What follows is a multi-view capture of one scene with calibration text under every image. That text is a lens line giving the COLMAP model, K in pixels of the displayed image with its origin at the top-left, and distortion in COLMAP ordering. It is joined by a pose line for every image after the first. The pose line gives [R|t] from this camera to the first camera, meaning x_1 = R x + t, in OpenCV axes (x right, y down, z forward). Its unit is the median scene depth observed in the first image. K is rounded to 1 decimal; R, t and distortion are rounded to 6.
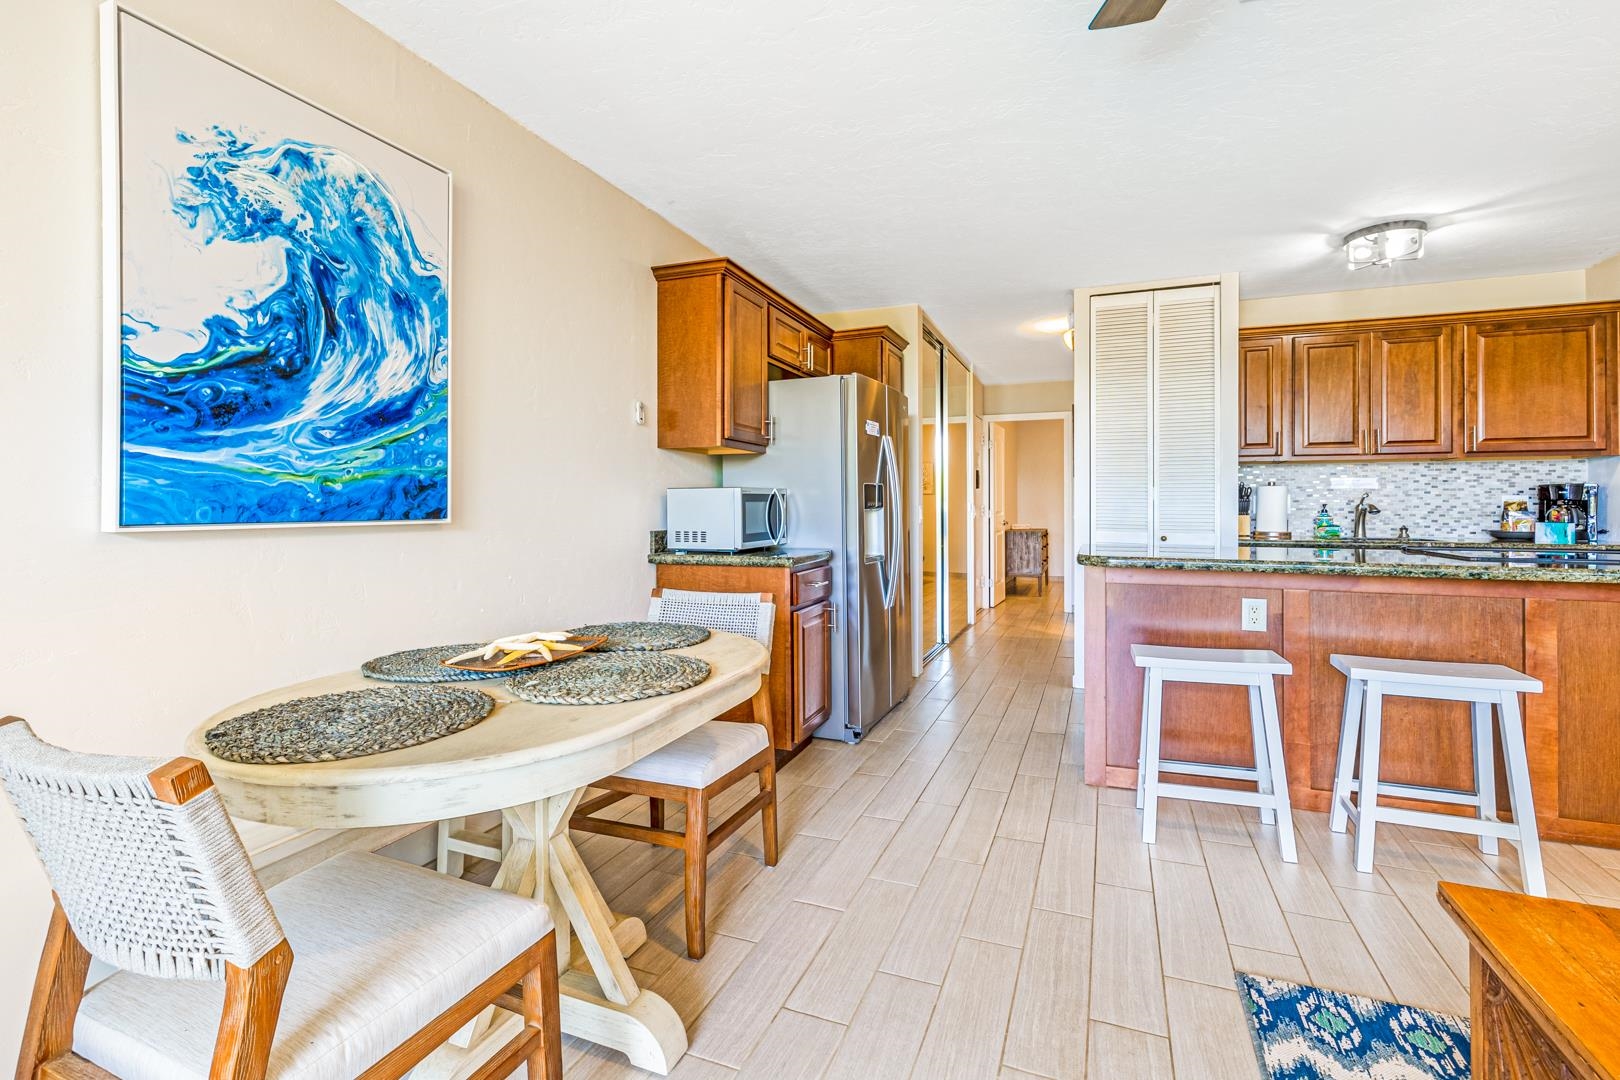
lens RADIAL K [[724.3, 0, 772.3], [0, 724.3, 500.1], [0, 0, 1]] dist [0.007869, -0.002757]
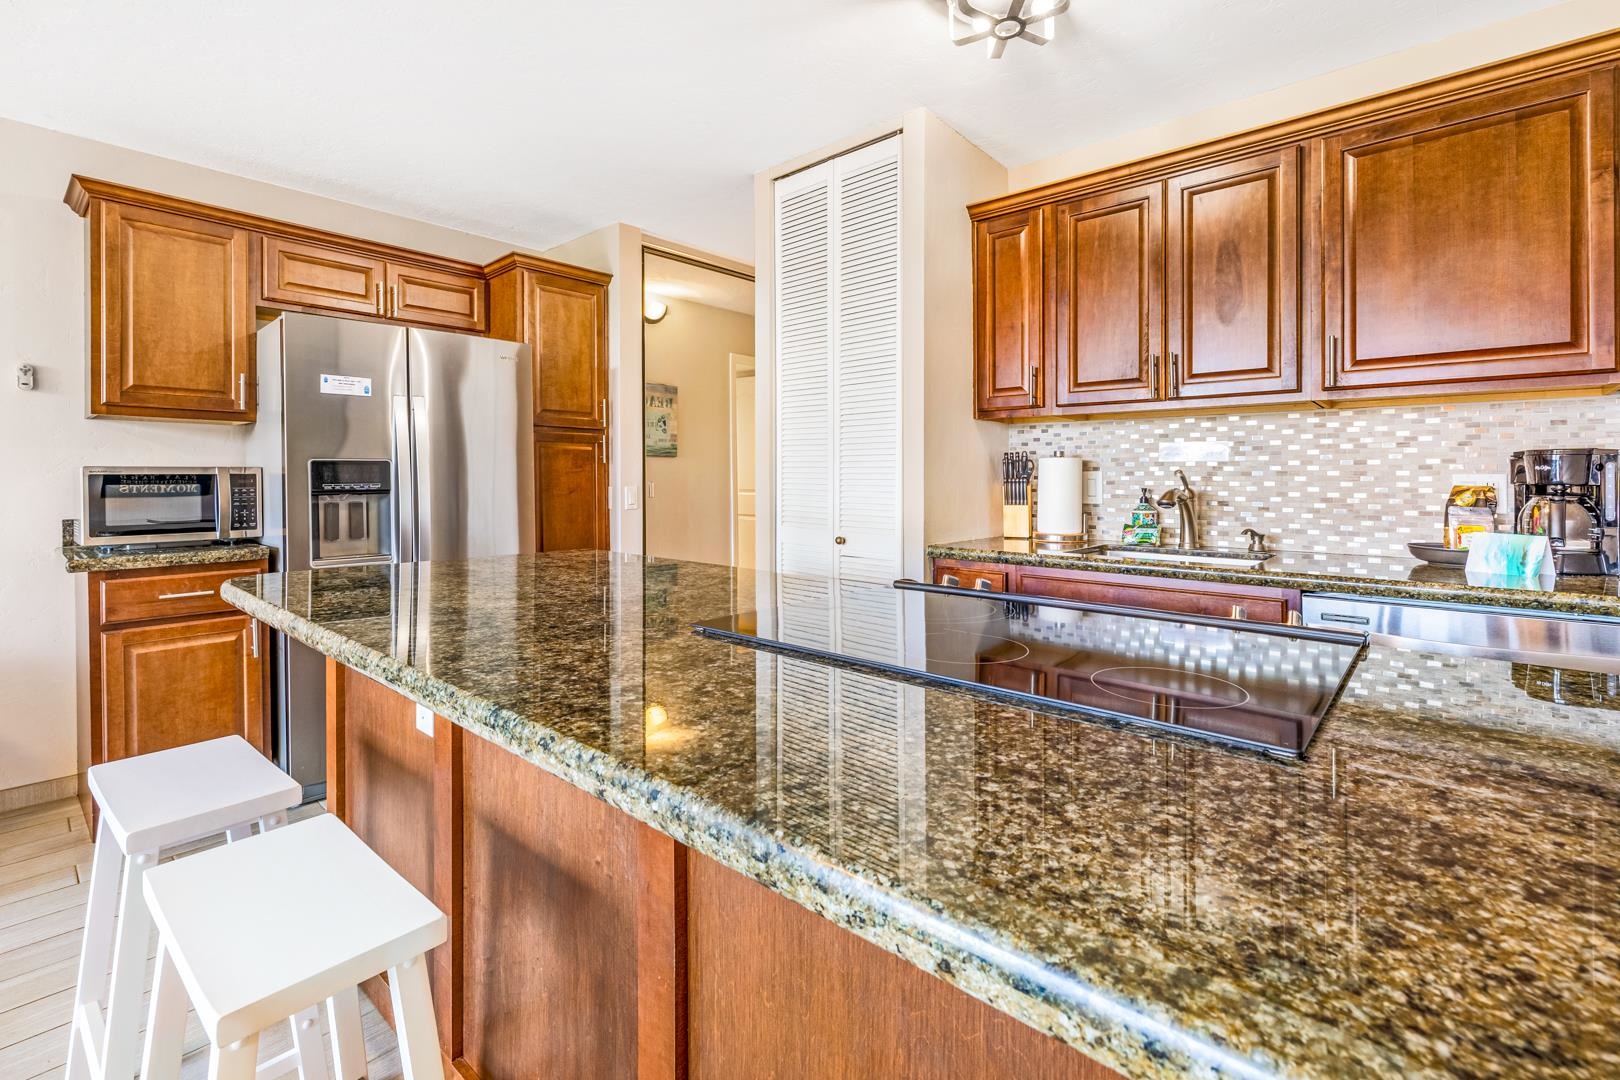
lens RADIAL K [[724.3, 0, 855.4], [0, 724.3, 478.2], [0, 0, 1]] dist [0.007869, -0.002757]
pose [[0.952836, 0.002806, -0.303473, 1.538829], [0.000335, 0.999947, 0.010298, -0.016923], [0.303486, -0.009914, 0.952784, 0.790713]]
